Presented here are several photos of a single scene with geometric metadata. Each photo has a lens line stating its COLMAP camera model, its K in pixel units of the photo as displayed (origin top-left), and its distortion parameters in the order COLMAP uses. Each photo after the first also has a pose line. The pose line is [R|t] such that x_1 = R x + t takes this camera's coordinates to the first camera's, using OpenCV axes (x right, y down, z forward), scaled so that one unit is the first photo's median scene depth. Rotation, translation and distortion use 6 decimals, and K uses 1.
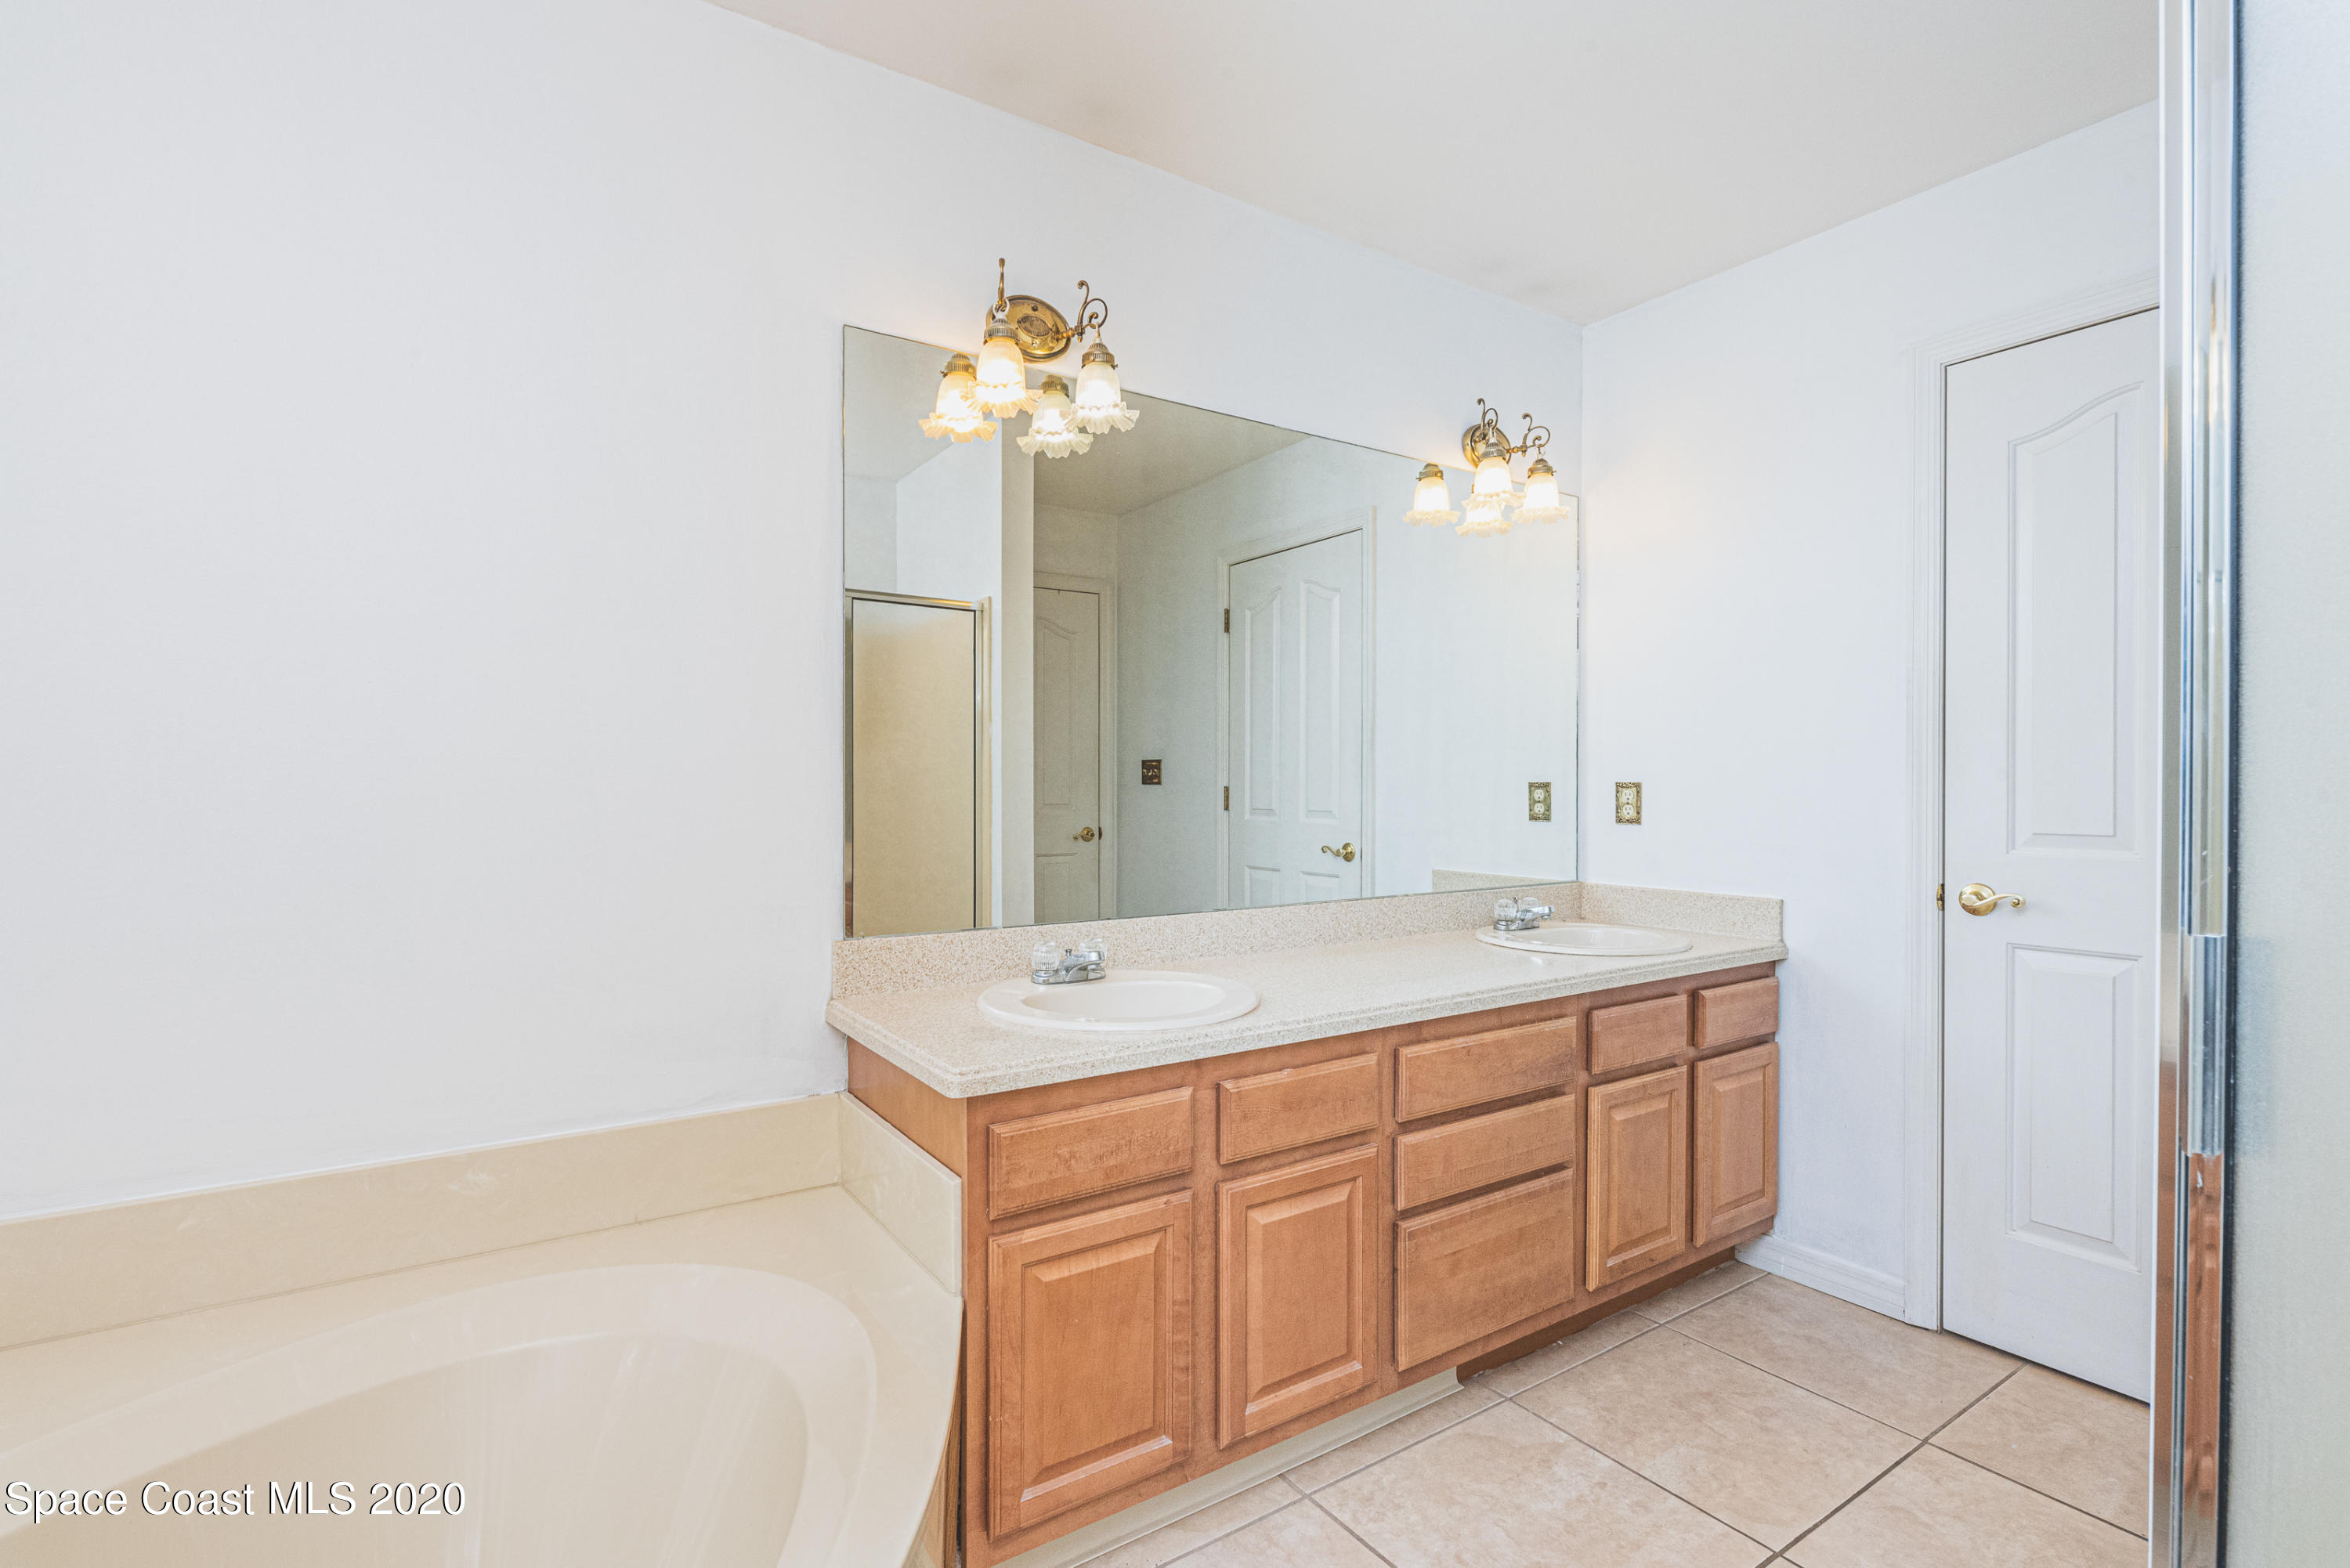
lens RADIAL K [[1093.4, 0, 1181.4], [0, 1093.4, 785.9], [0, 0, 1]] dist [-0.002843, -0.000429]
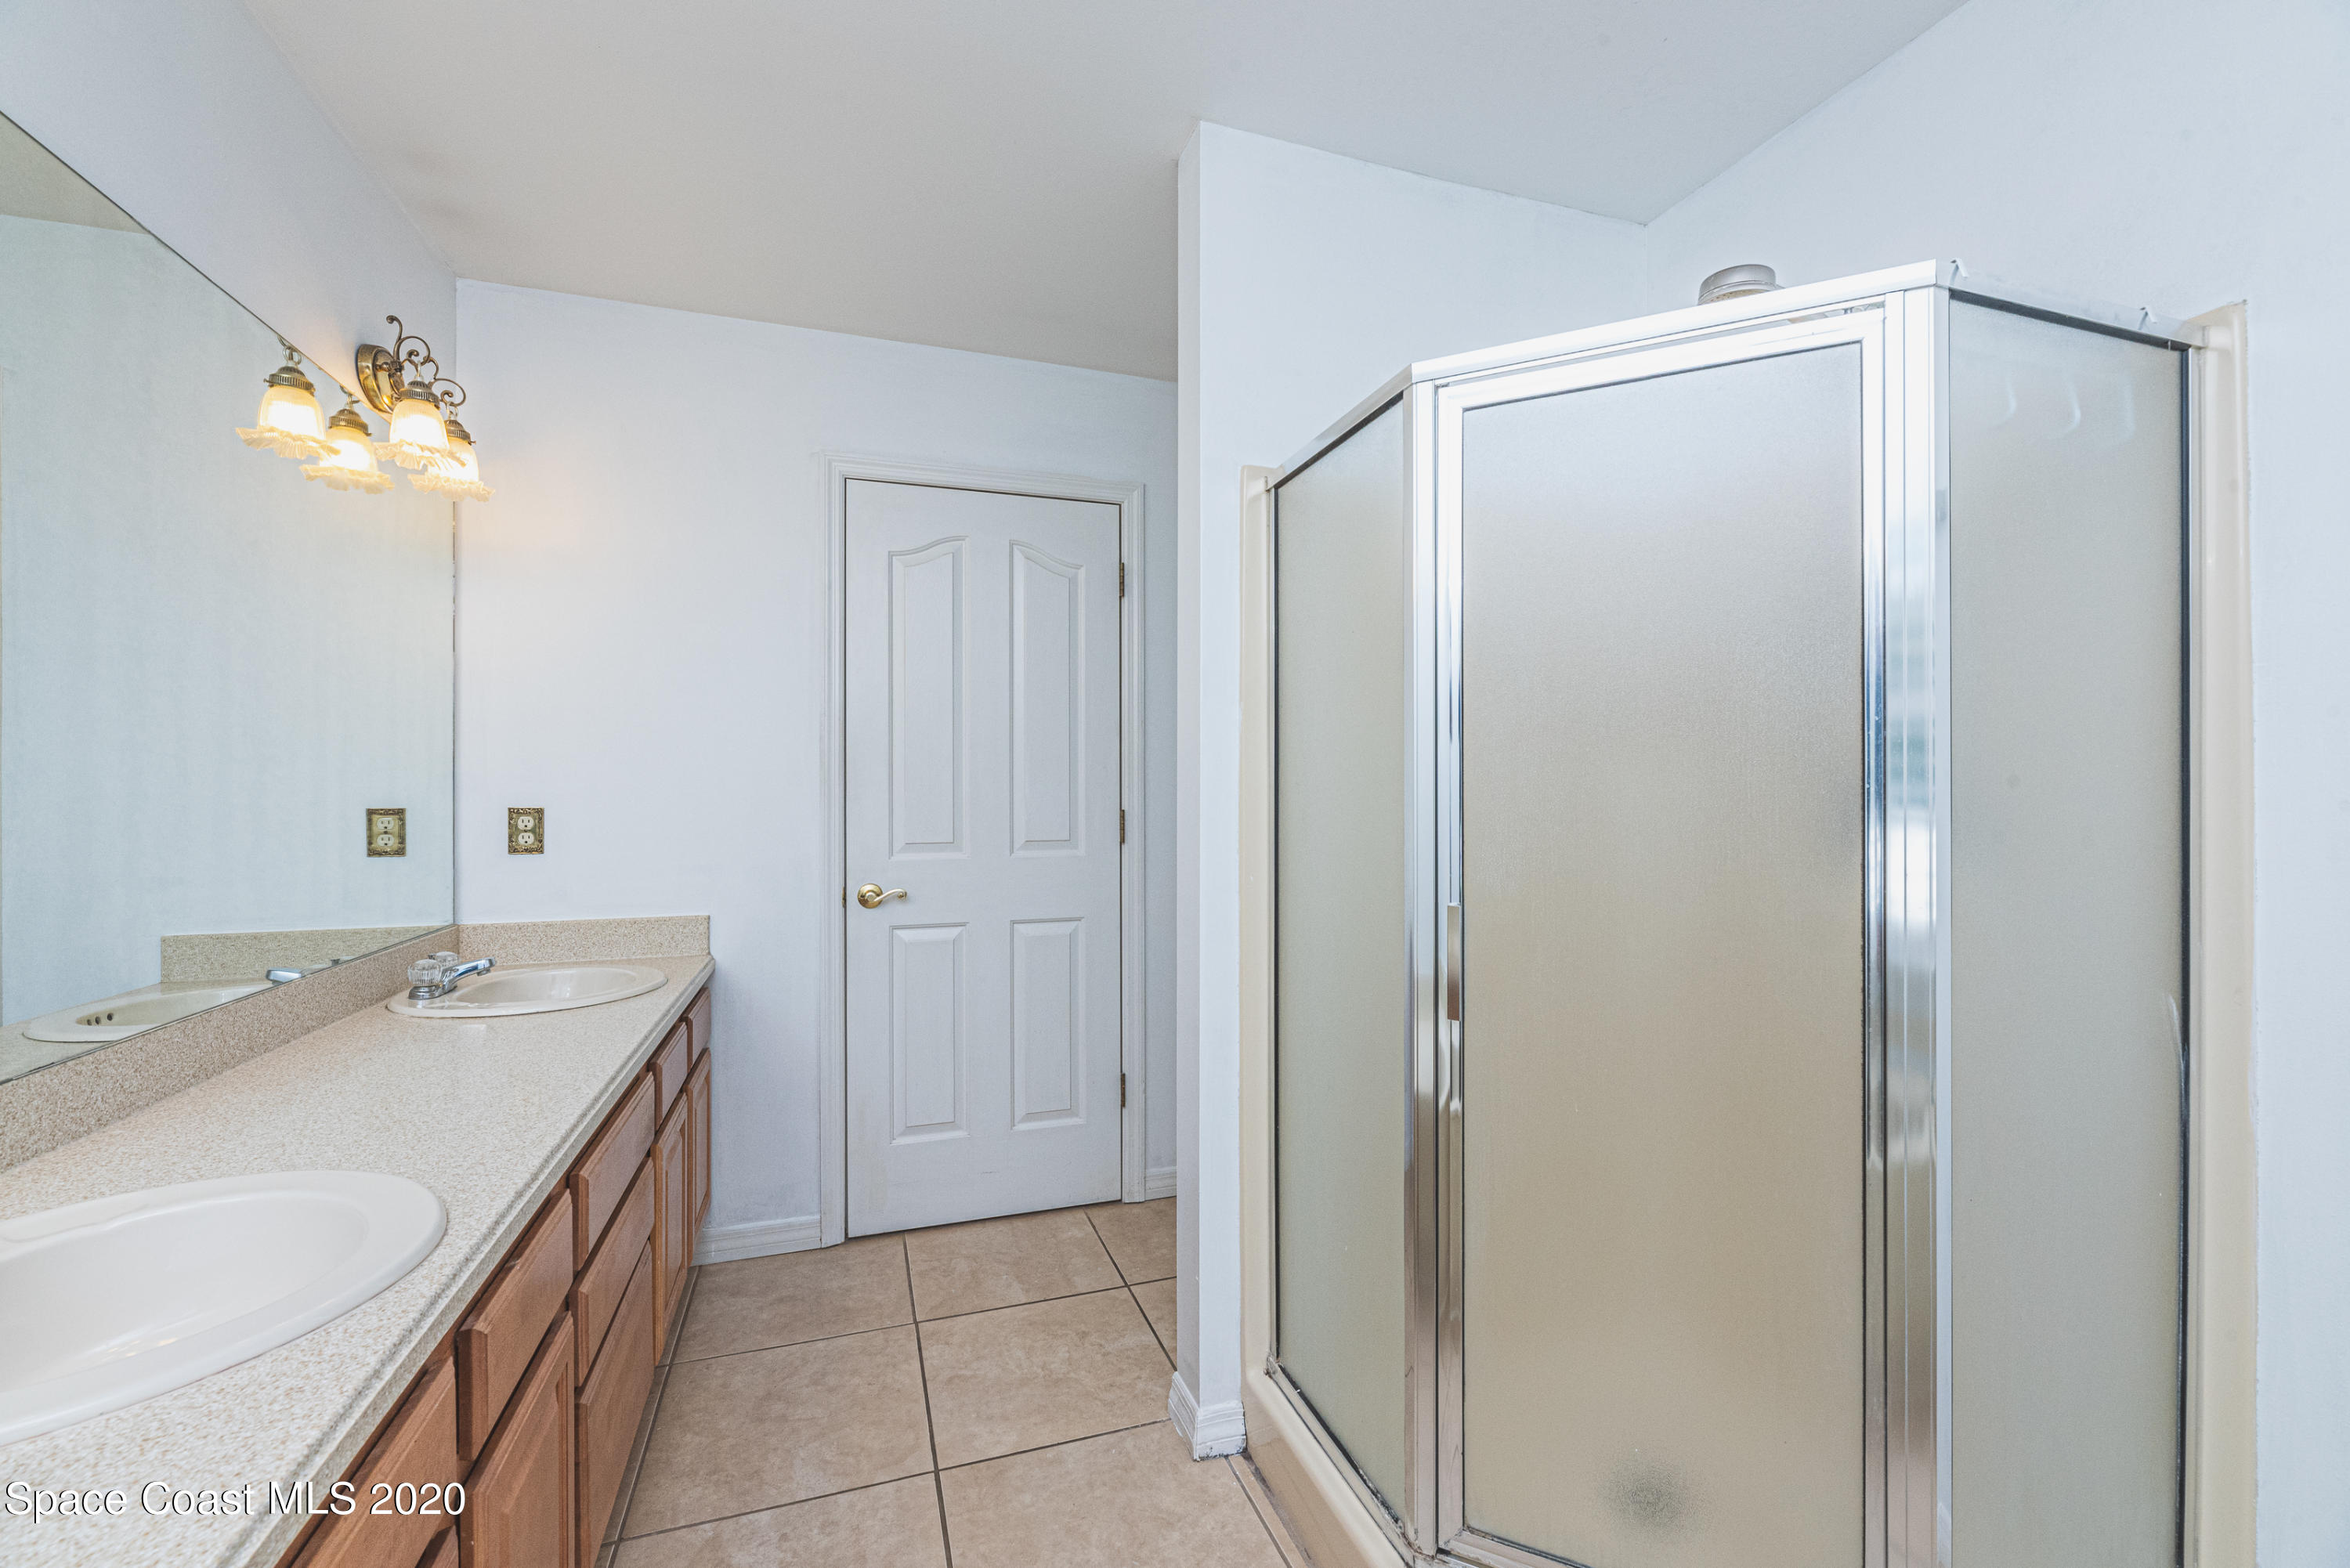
lens RADIAL K [[953.4, 0, 1175.6], [0, 953.4, 789.4], [0, 0, 1]] dist [-0.000002, -0.001290]
pose [[0.266199, 0.001040, 0.963917, -0.275764], [0.003626, 0.999991, -0.002080, -0.019500], [-0.963911, 0.004049, 0.266193, 0.350463]]
